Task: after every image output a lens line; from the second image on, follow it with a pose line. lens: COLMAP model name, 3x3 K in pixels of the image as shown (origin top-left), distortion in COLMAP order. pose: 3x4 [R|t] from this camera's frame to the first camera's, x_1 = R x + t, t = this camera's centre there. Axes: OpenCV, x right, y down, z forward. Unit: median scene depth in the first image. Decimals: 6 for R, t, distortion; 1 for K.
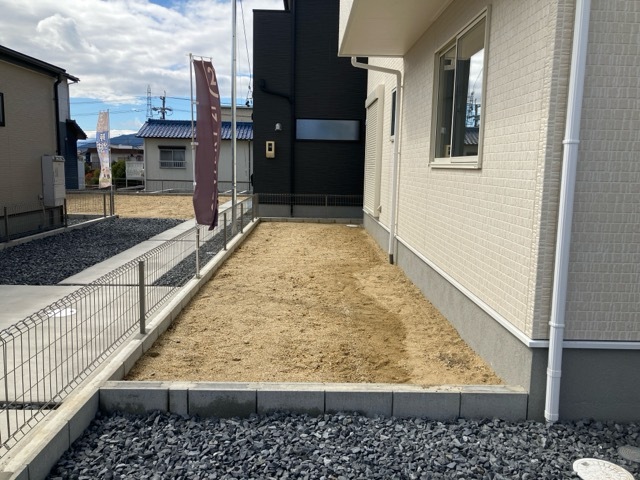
lens RADIAL K [[530.9, 0, 318.6], [0, 530.9, 236.7], [0, 0, 1]] dist [0.046280, 0.003057]
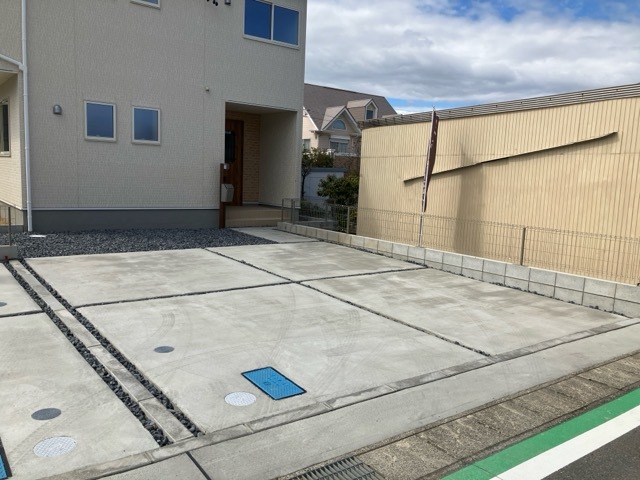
lens RADIAL K [[530.9, 0, 320.7], [0, 530.9, 241.3], [0, 0, 1]] dist [0.046280, 0.003057]
pose [[0.810707, -0.059821, 0.582388, -0.014556], [0.047680, 0.998208, 0.036160, 0.086935], [-0.583507, -0.001547, 0.812106, -0.666803]]
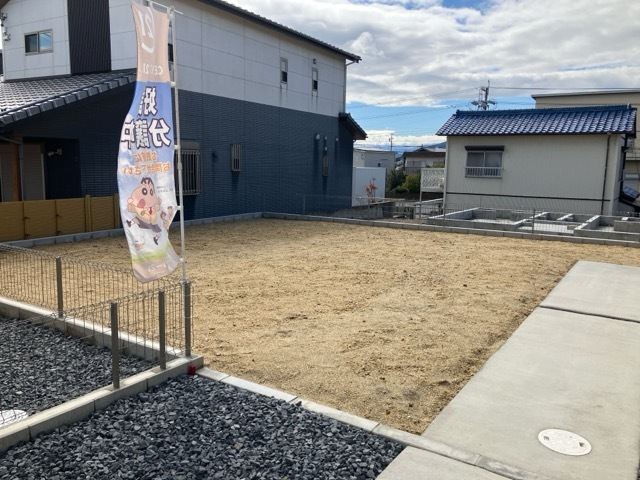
lens RADIAL K [[530.9, 0, 320.8], [0, 530.9, 237.4], [0, 0, 1]] dist [0.046280, 0.003057]
pose [[0.834469, 0.074045, -0.546058, -0.065668], [-0.076150, 0.996919, 0.018812, -0.050432], [0.545768, 0.025884, 0.837536, 0.318454]]
